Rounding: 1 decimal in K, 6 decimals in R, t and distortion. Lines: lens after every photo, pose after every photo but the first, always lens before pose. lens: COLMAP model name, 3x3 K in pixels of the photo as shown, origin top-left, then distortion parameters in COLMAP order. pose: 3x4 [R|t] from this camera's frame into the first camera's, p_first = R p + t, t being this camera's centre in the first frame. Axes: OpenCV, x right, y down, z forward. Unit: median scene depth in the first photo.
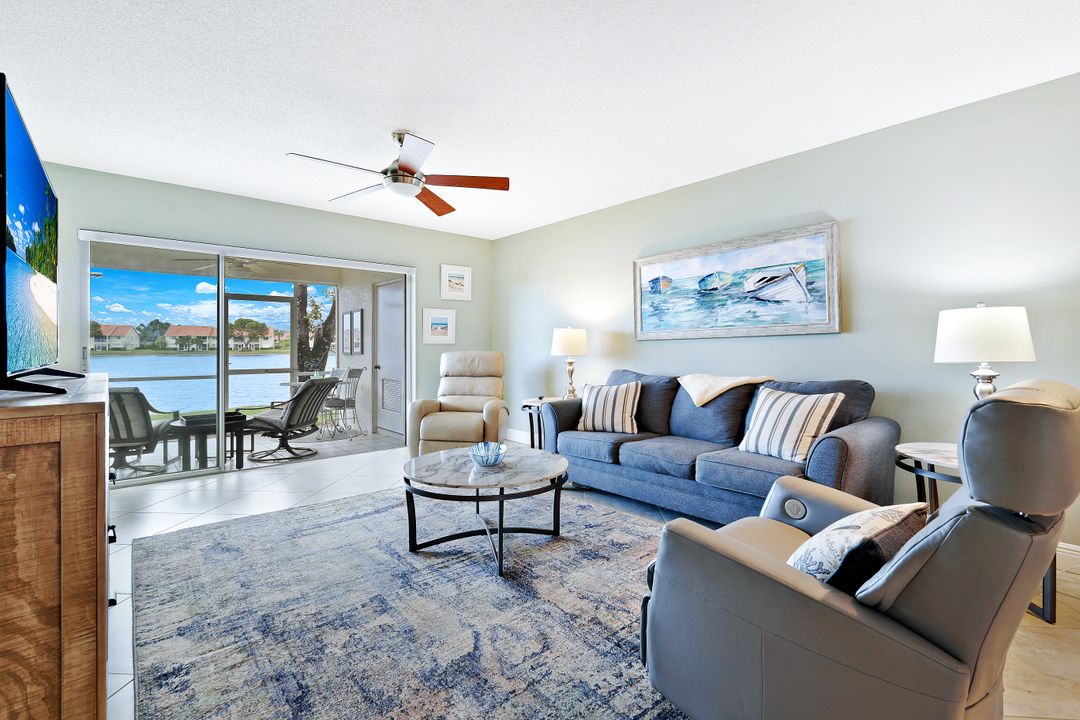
lens RADIAL K [[486.0, 0, 541.8], [0, 486.0, 339.3], [0, 0, 1]] dist [0.004119, -0.000013]
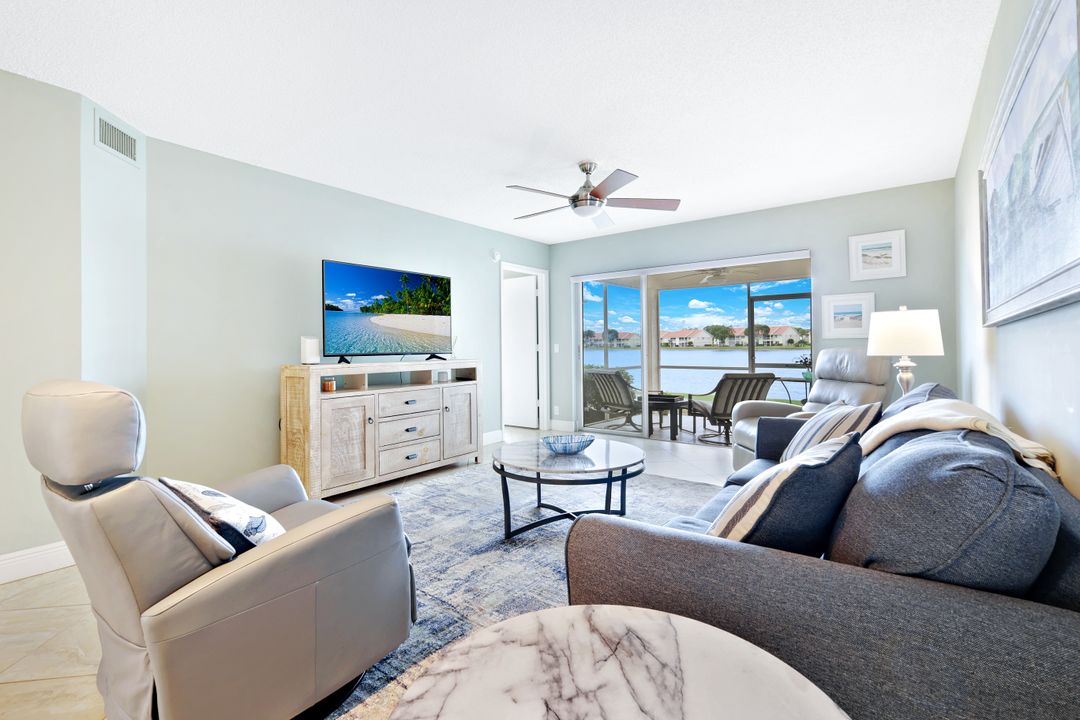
lens RADIAL K [[480.5, 0, 538.5], [0, 480.5, 349.0], [0, 0, 1]] dist [0.001316, 0.000077]
pose [[0.215594, 0.008604, -0.976445, 0.692508], [0.022449, 0.999653, 0.013766, 0.006793], [0.976225, -0.024888, 0.215326, 0.540685]]
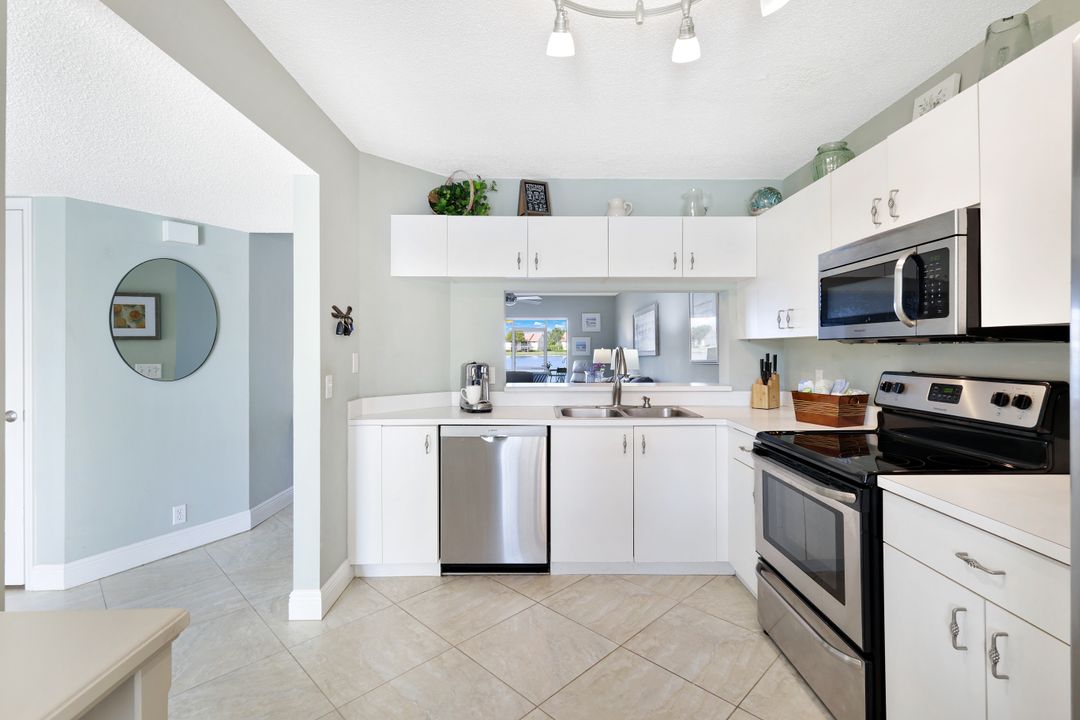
lens RADIAL K [[480.5, 0, 538.5], [0, 480.5, 349.0], [0, 0, 1]] dist [0.001316, 0.000077]
pose [[0.760842, 0.000409, -0.648938, 1.380700], [0.009260, 0.999891, 0.011487, -0.062191], [0.648872, -0.014749, 0.760755, -0.839225]]
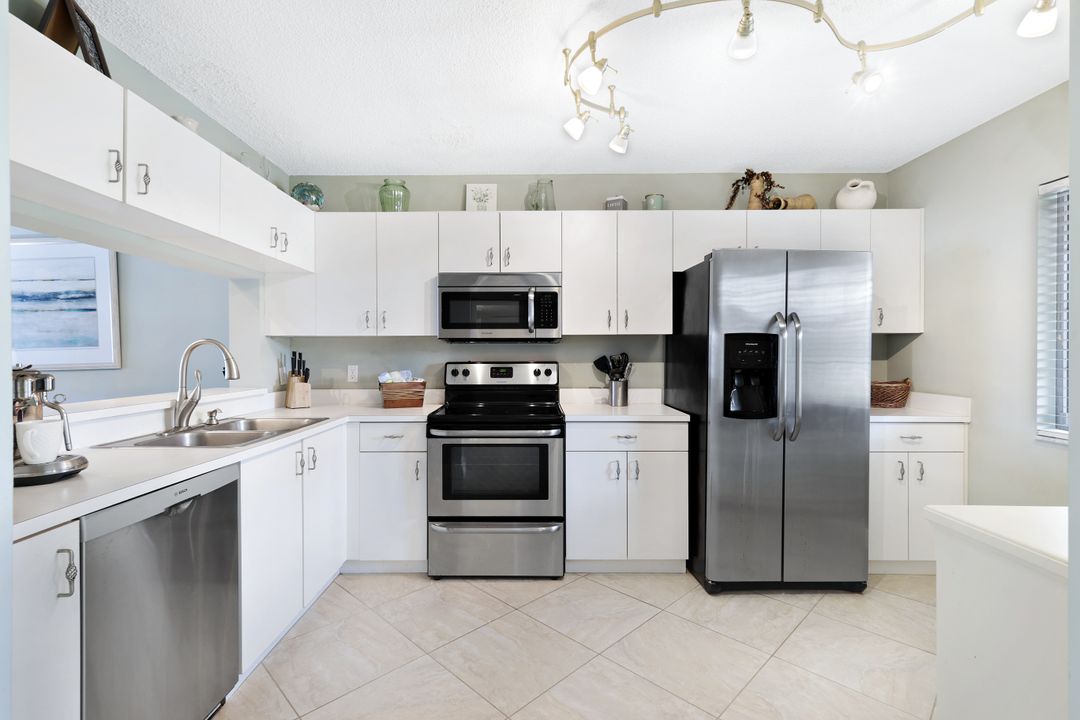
lens RADIAL K [[501.3, 0, 529.0], [0, 501.3, 360.4], [0, 0, 1]] dist [0.001252, -0.000720]
pose [[0.652274, -0.009449, 0.757925, 0.736533], [-0.007977, 0.999781, 0.019329, -0.044916], [-0.757942, -0.018654, 0.652056, -0.796550]]
